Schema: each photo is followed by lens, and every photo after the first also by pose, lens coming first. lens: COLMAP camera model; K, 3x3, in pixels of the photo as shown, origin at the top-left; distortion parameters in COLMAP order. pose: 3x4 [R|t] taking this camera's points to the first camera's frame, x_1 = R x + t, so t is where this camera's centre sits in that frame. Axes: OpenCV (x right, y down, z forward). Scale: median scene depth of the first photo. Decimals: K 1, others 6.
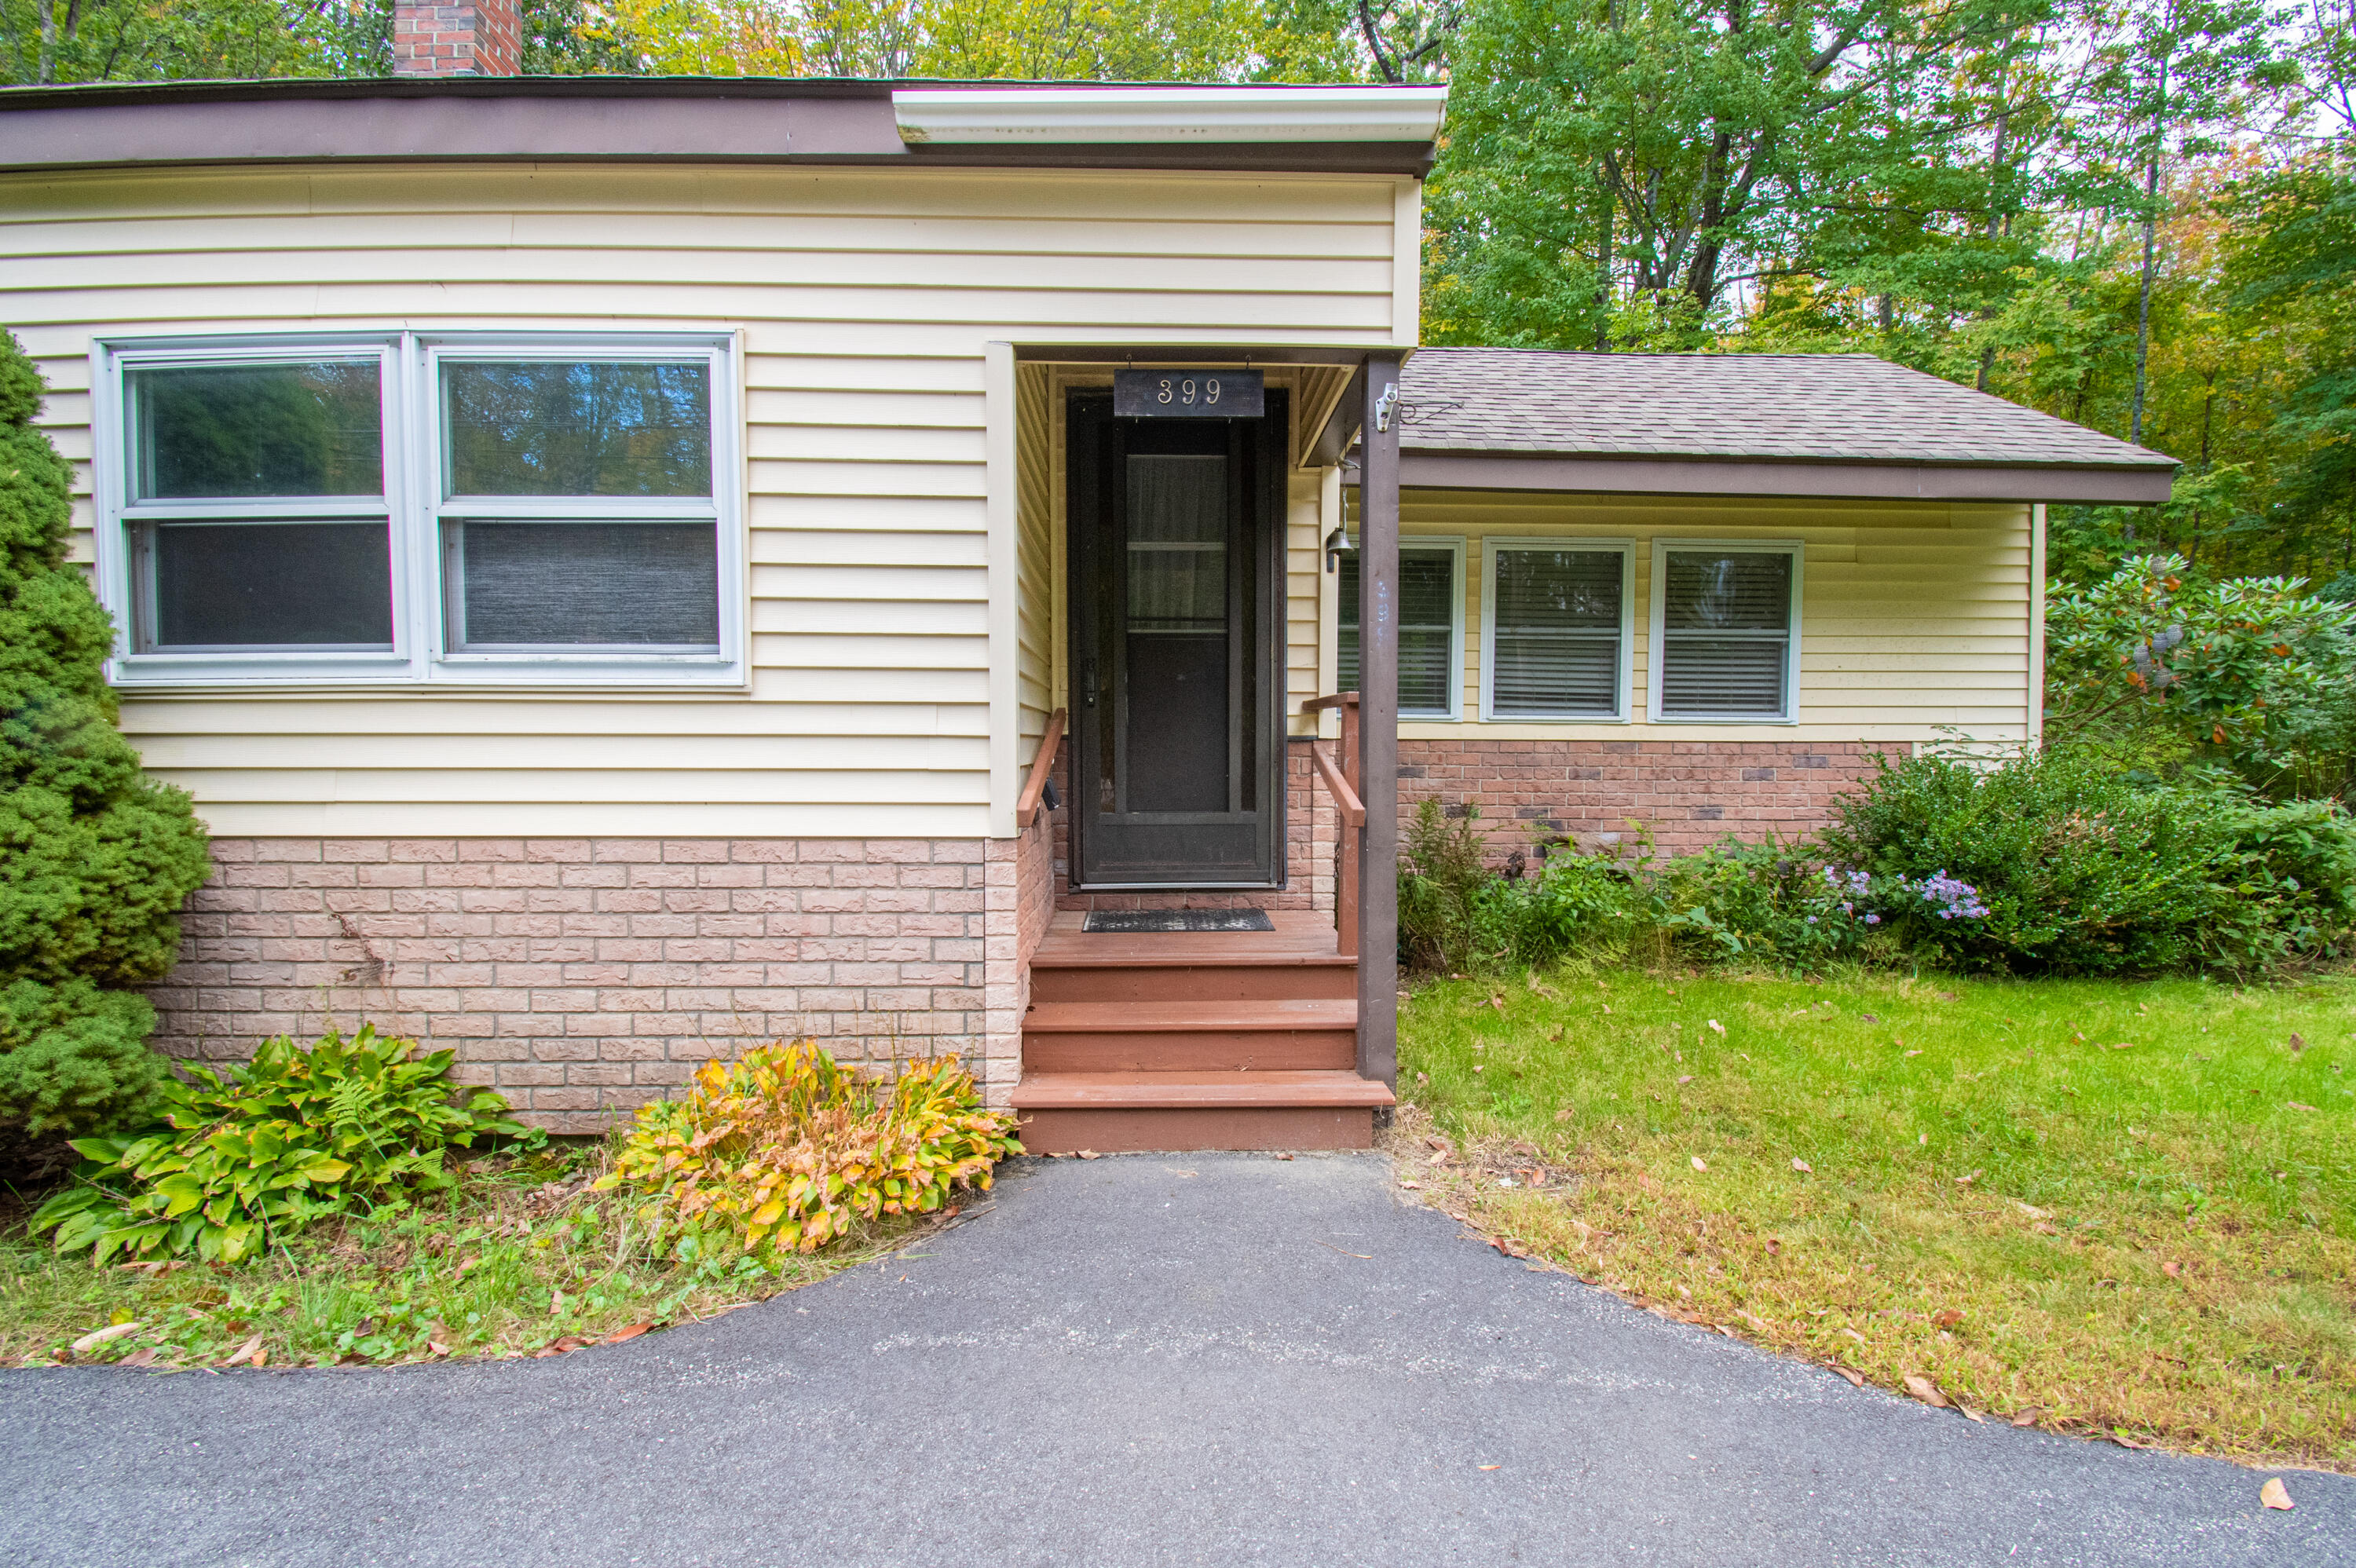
lens RADIAL K [[1051.3, 0, 1181.2], [0, 1051.3, 778.6], [0, 0, 1]] dist [0.003008, -0.018895]
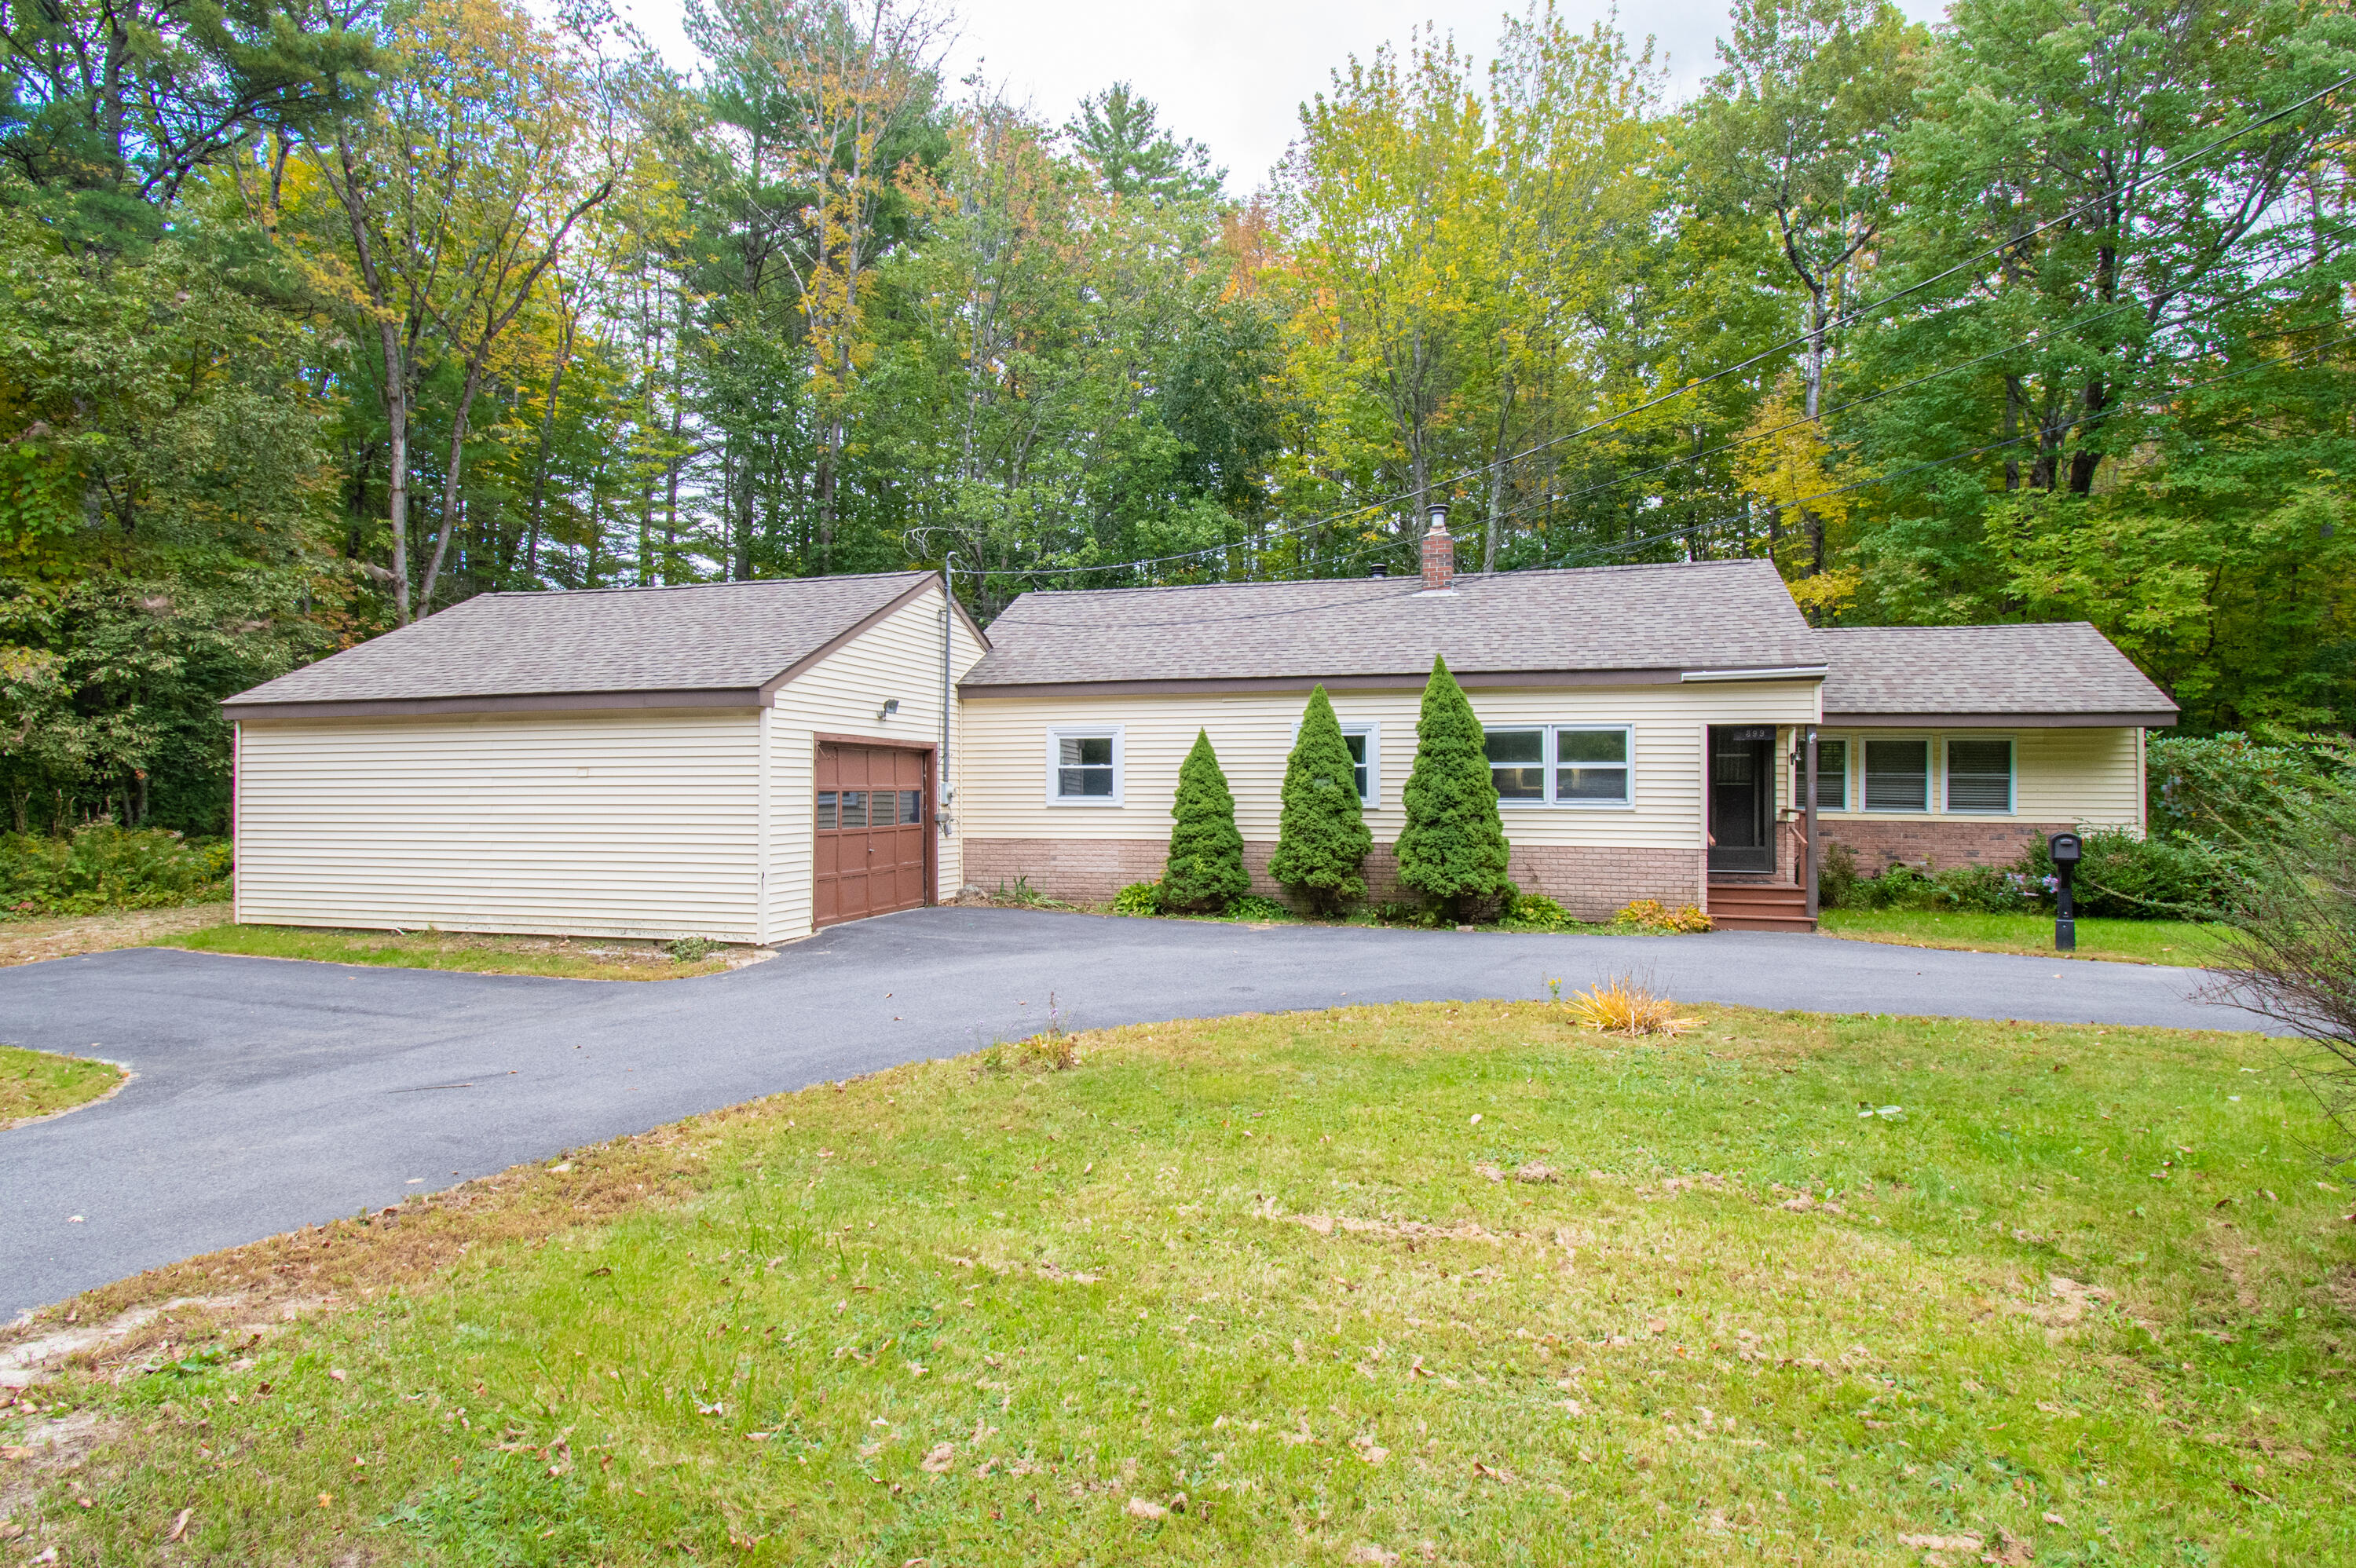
lens RADIAL K [[1110.2, 0, 1178.0], [0, 1110.2, 784.0], [0, 0, 1]] dist [0.004442, 0.000355]
pose [[0.949640, 0.002176, -0.313336, -0.522767], [-0.015899, 0.999022, -0.041247, 0.011668], [0.312940, 0.044152, 0.948746, -2.522390]]
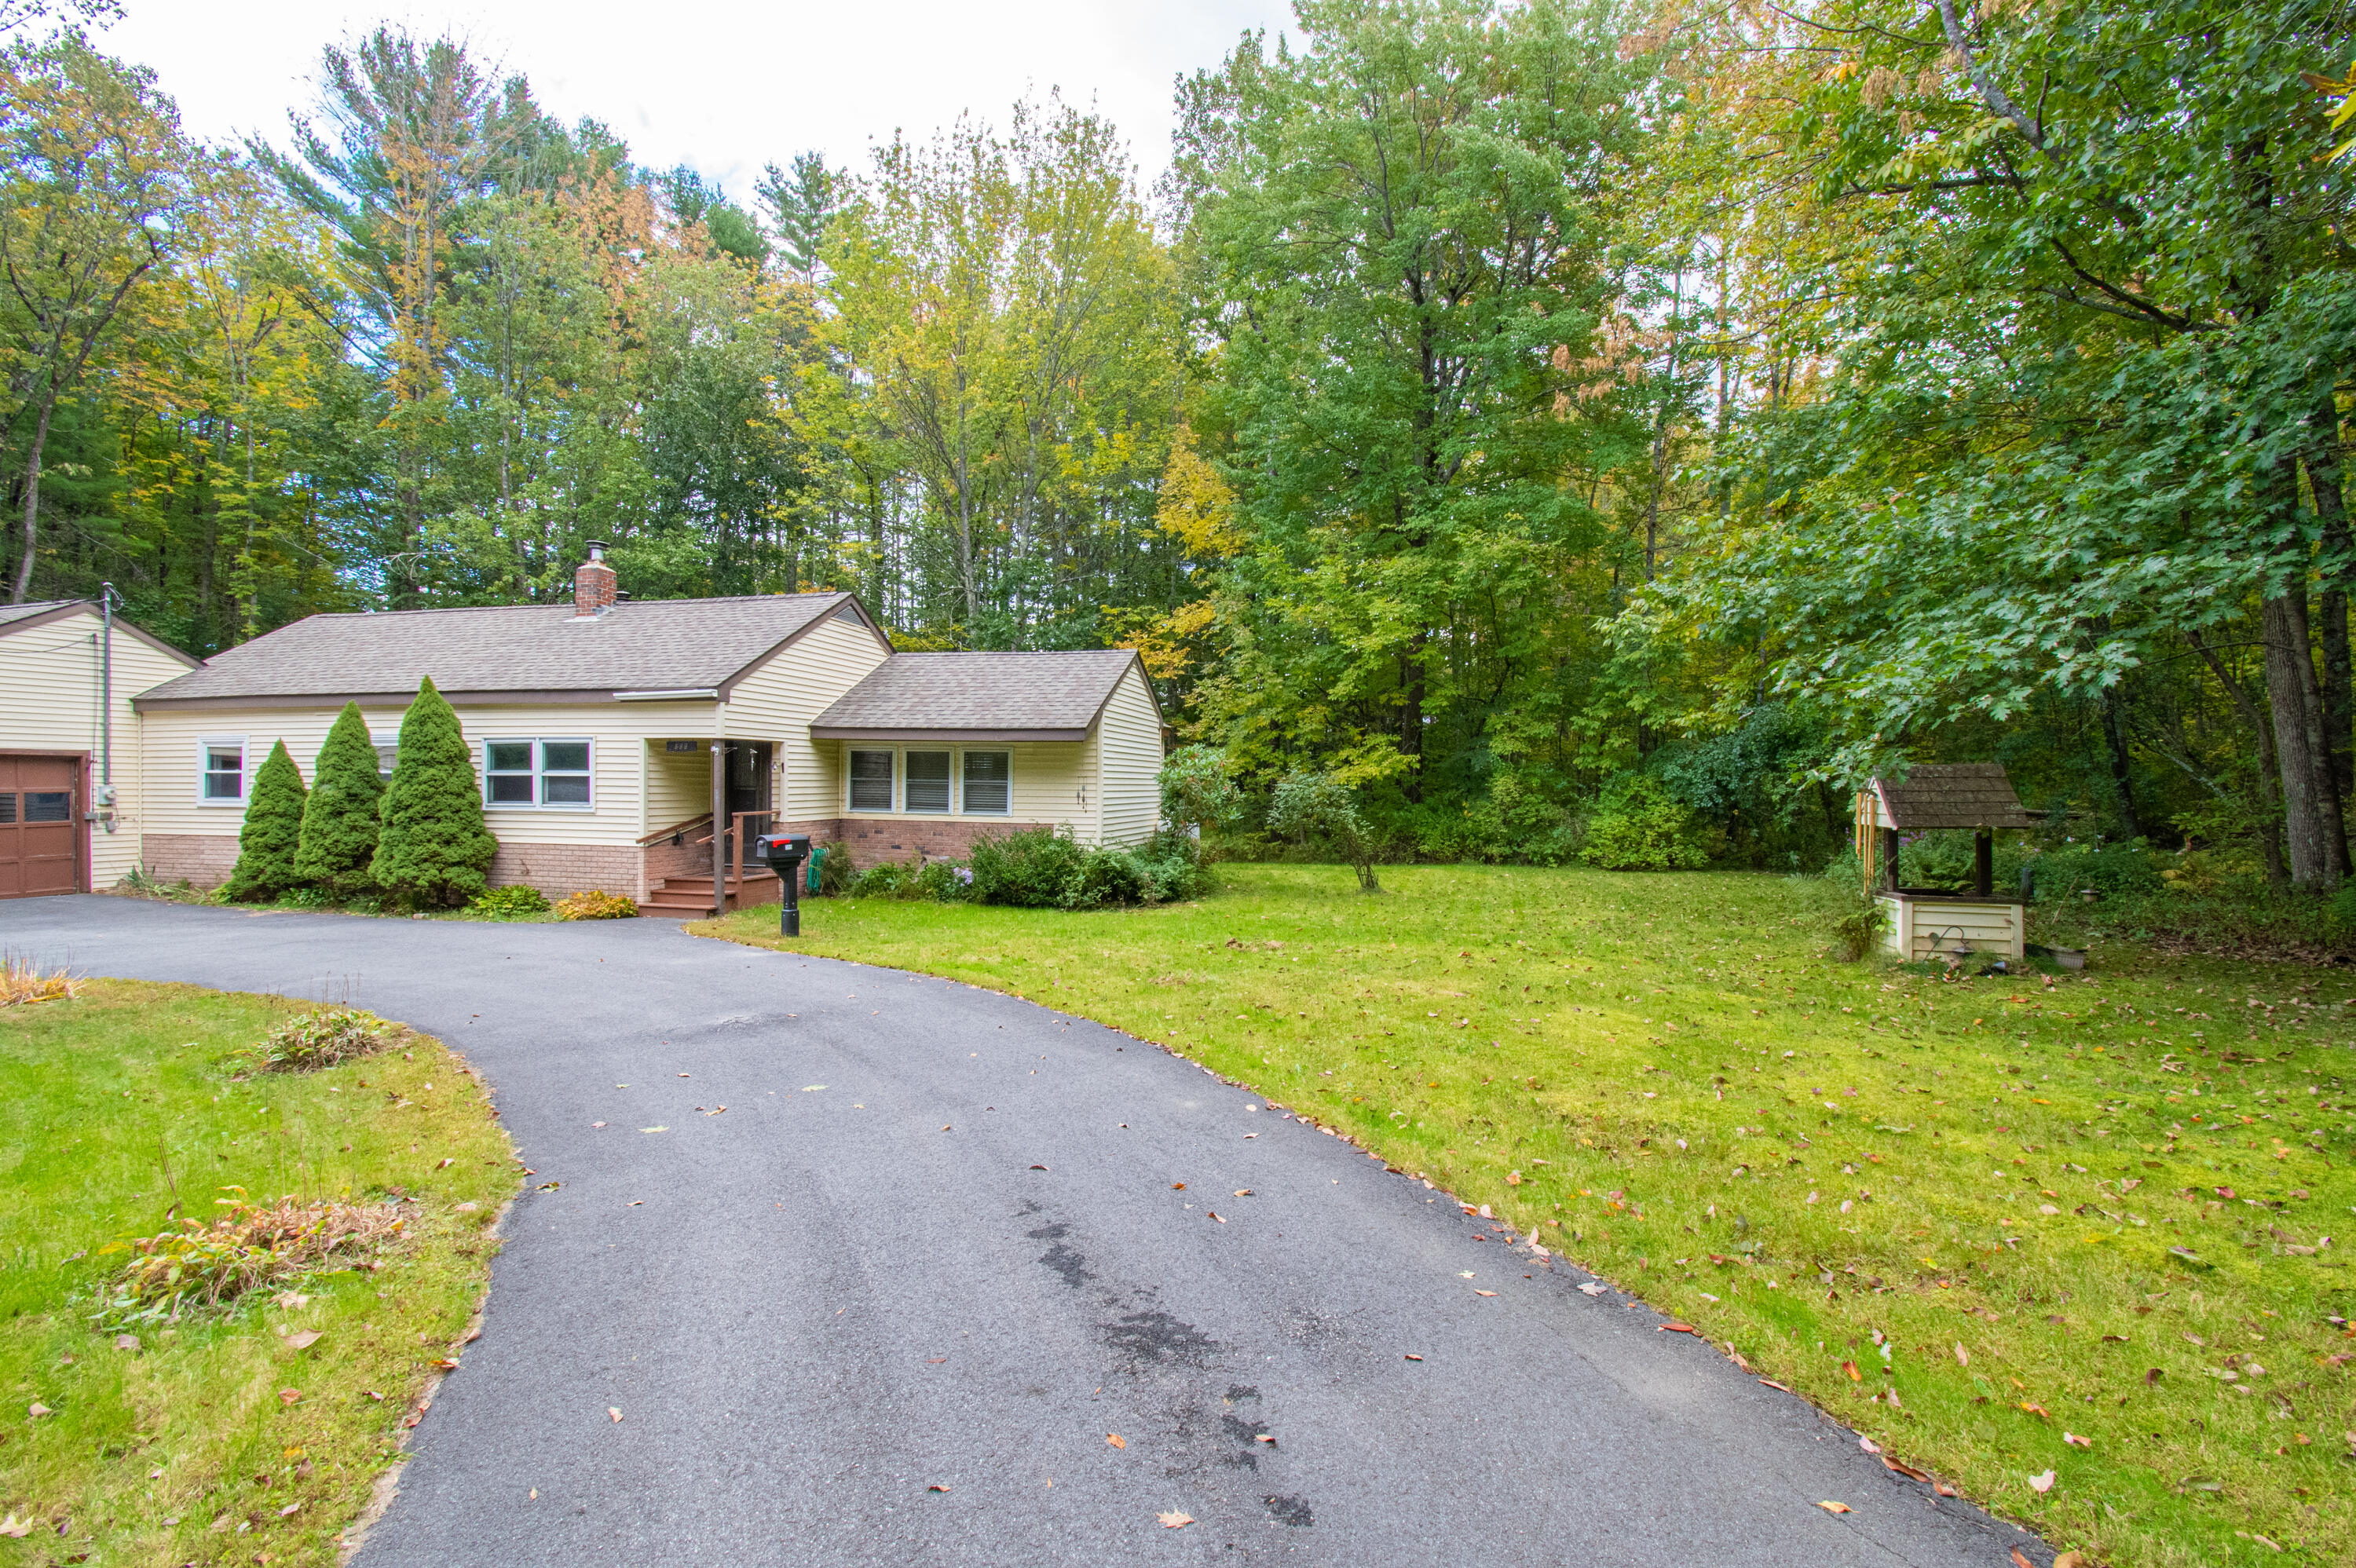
lens RADIAL K [[1002.3, 0, 1187.0], [0, 1002.3, 780.3], [0, 0, 1]] dist [-0.001985, -0.016587]
pose [[0.961898, 0.005987, -0.273345, 2.307431], [-0.016791, 0.999167, -0.037204, -0.076568], [0.272894, 0.040376, 0.961196, -1.759128]]
